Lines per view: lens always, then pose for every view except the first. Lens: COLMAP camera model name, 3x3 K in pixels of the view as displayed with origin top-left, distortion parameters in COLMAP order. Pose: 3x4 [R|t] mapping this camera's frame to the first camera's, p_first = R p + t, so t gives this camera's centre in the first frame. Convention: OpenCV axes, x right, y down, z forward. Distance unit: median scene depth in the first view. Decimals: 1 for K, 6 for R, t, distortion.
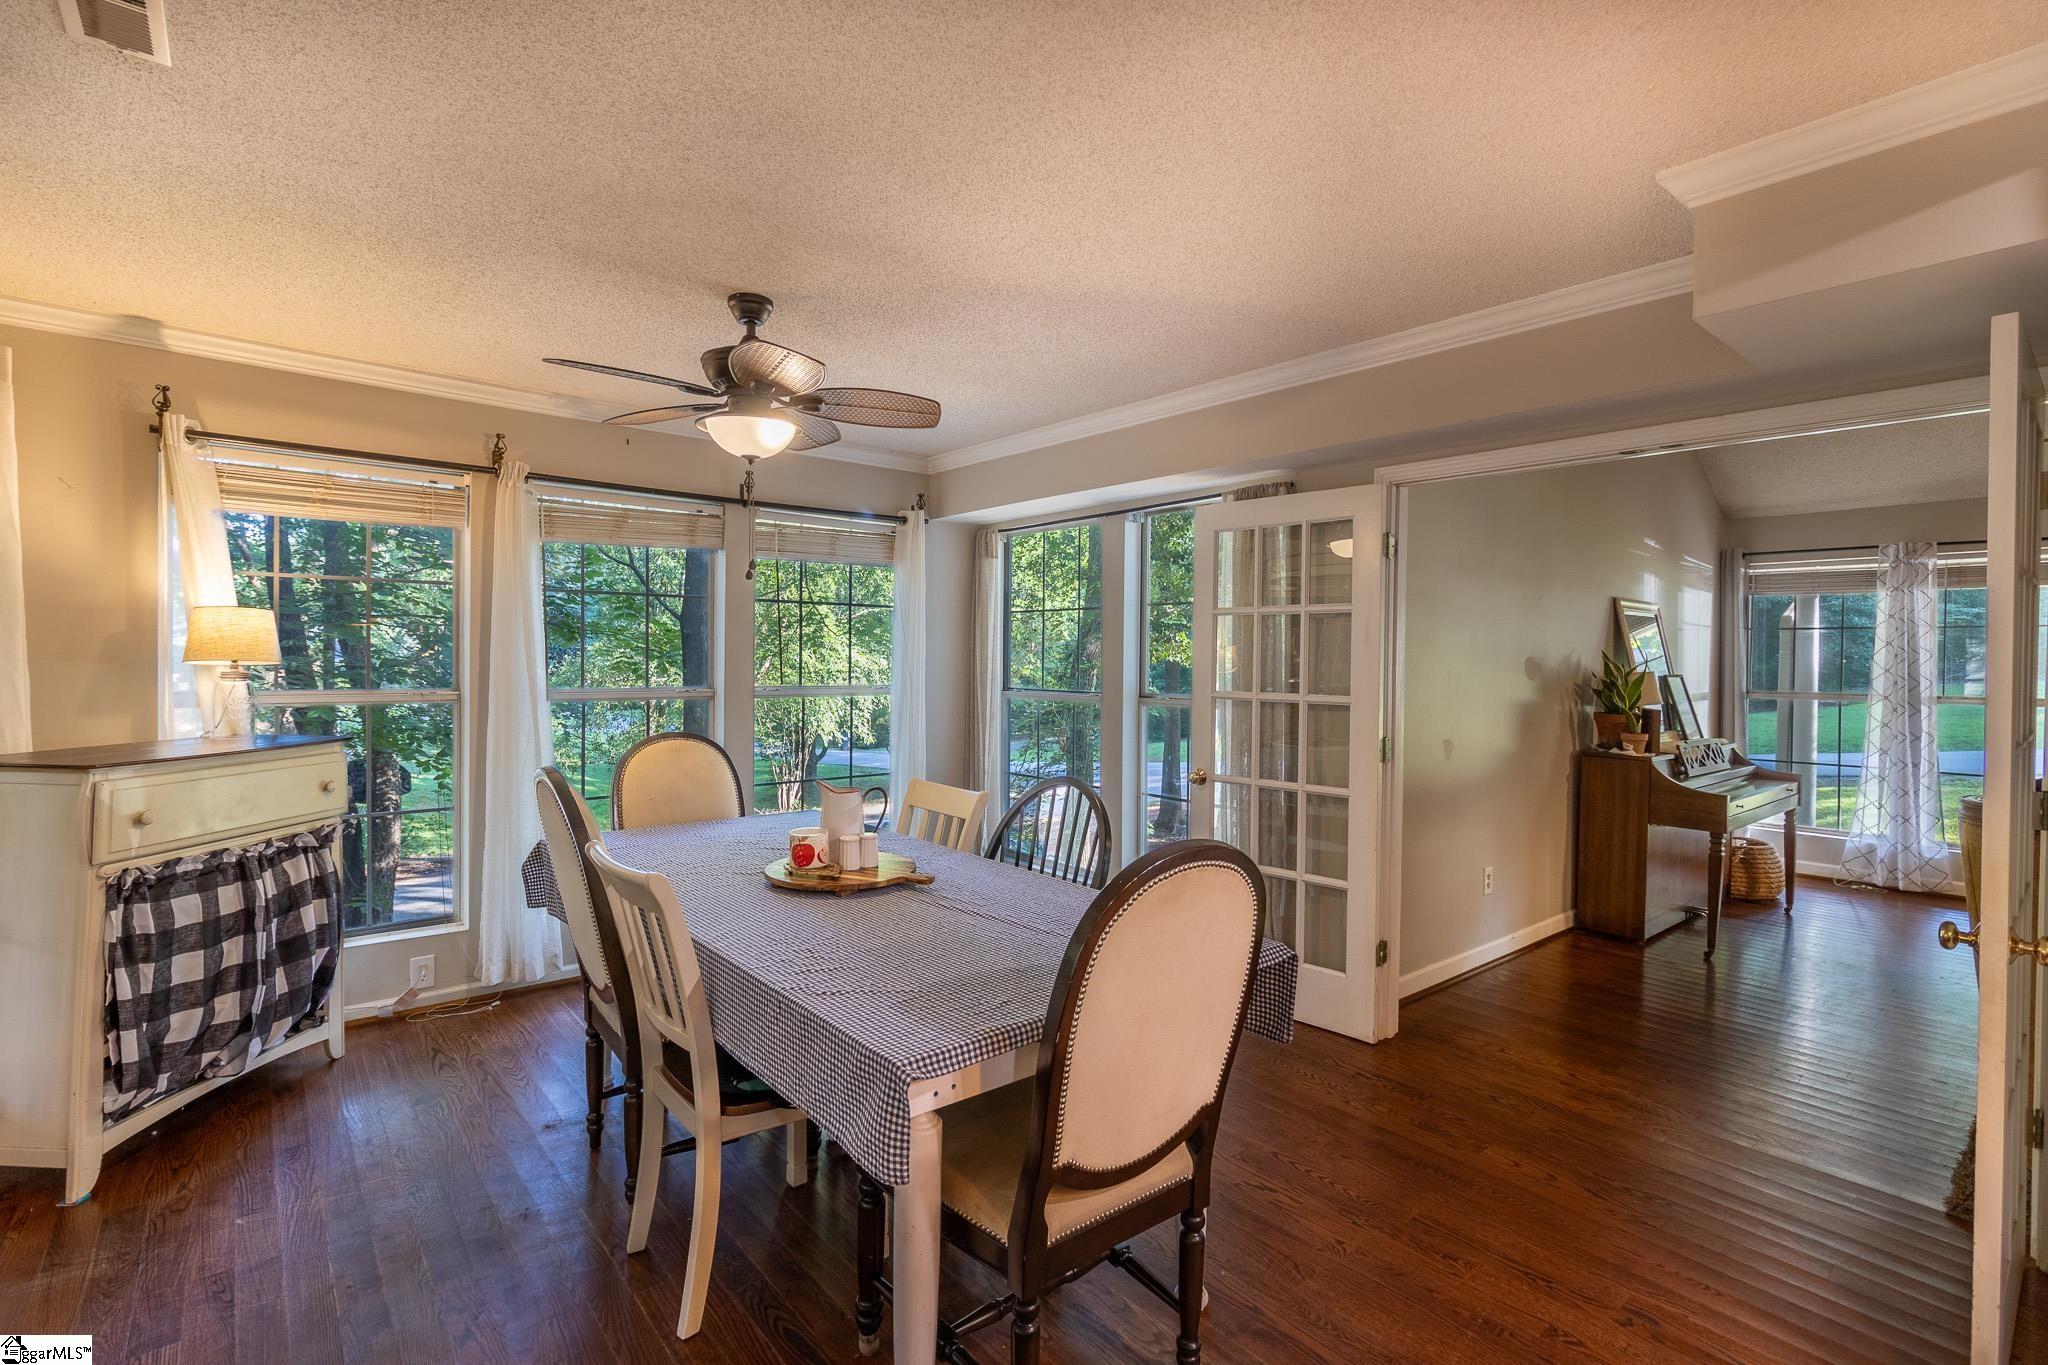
lens RADIAL K [[947.3, 0, 1017.2], [0, 947.3, 666.1], [0, 0, 1]] dist [0.000842, 0.001302]
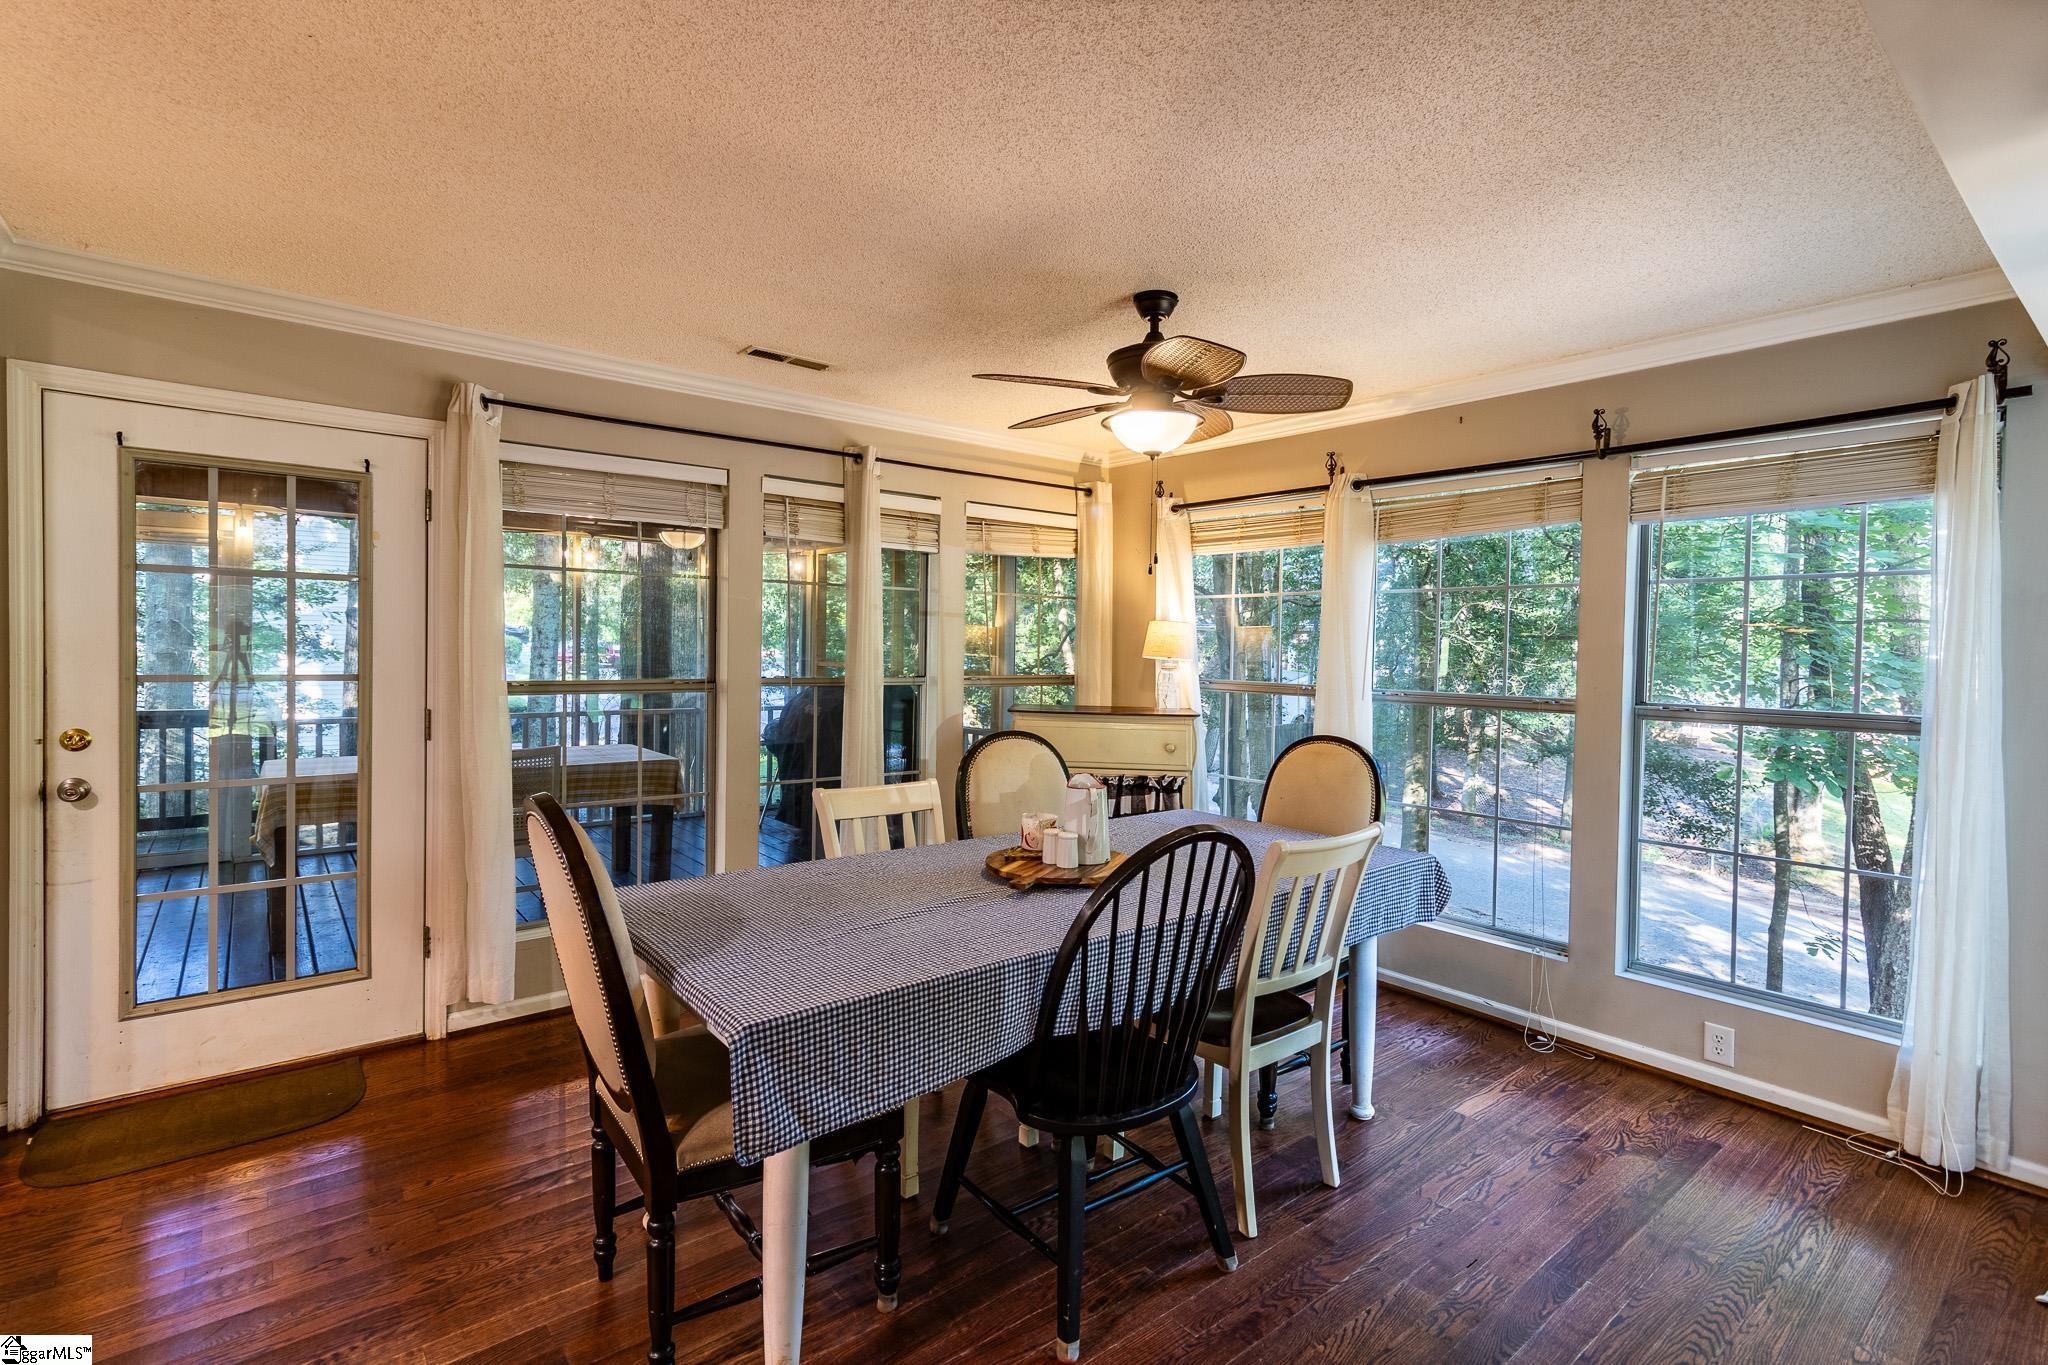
lens RADIAL K [[947.3, 0, 1025.2], [0, 947.3, 674.0], [0, 0, 1]] dist [0.000842, 0.001302]
pose [[-0.004717, 0.016966, -0.999845, 0.675525], [-0.027684, 0.999471, 0.017090, 0.001054], [0.999606, 0.027760, -0.004245, 0.813427]]
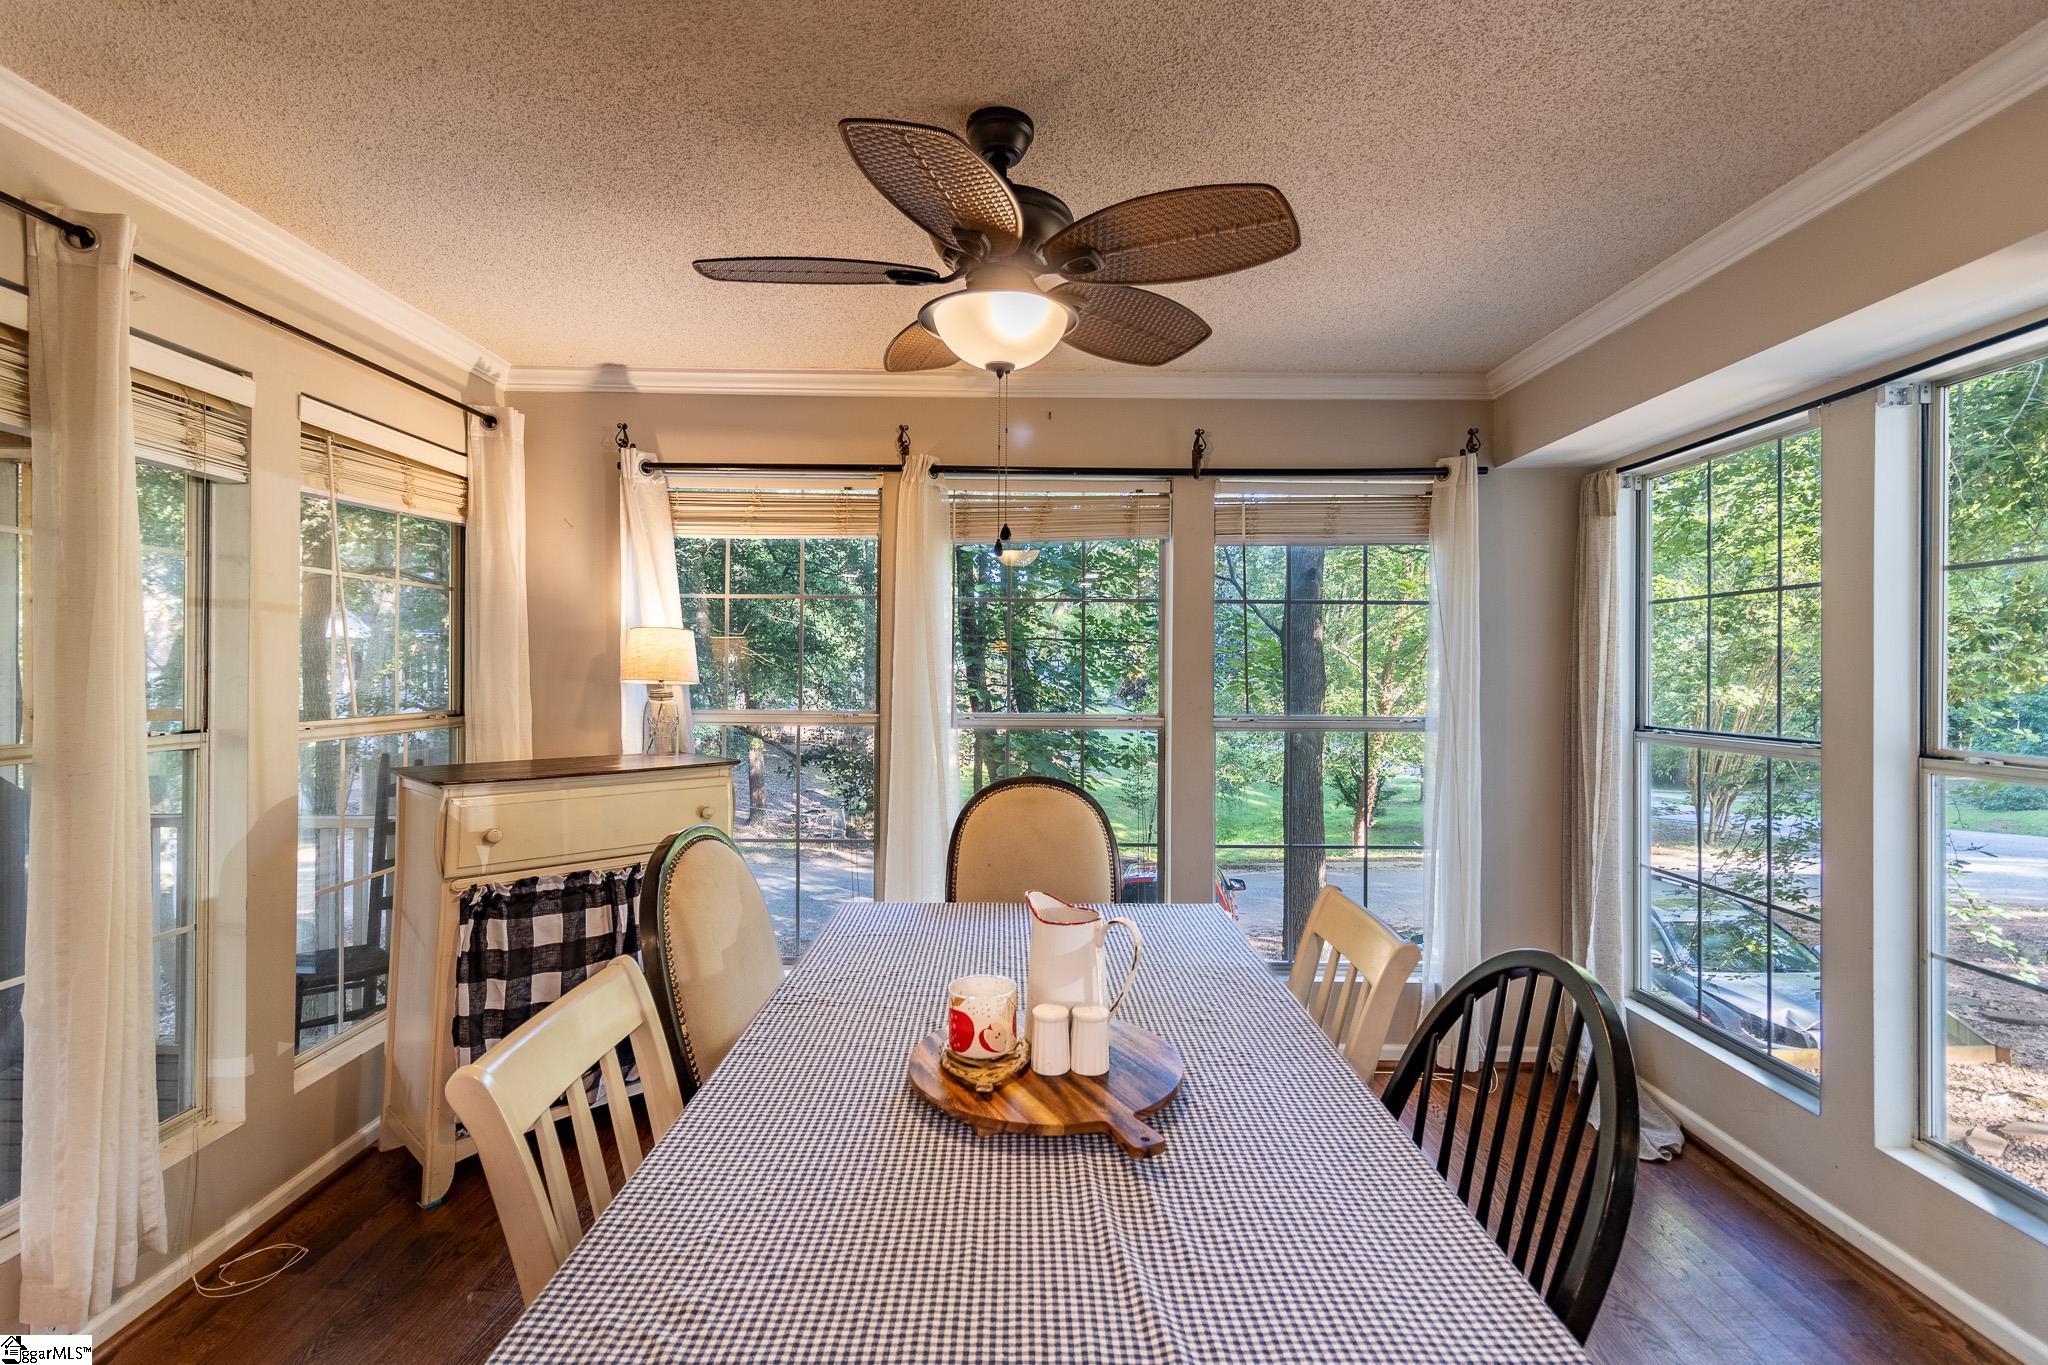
lens RADIAL K [[947.3, 0, 1015.9], [0, 947.3, 673.3], [0, 0, 1]] dist [0.000842, 0.001302]
pose [[0.766775, -0.003544, -0.641906, 0.128681], [-0.005510, 0.999912, -0.012102, -0.003240], [0.641892, 0.012817, 0.766688, 0.479874]]
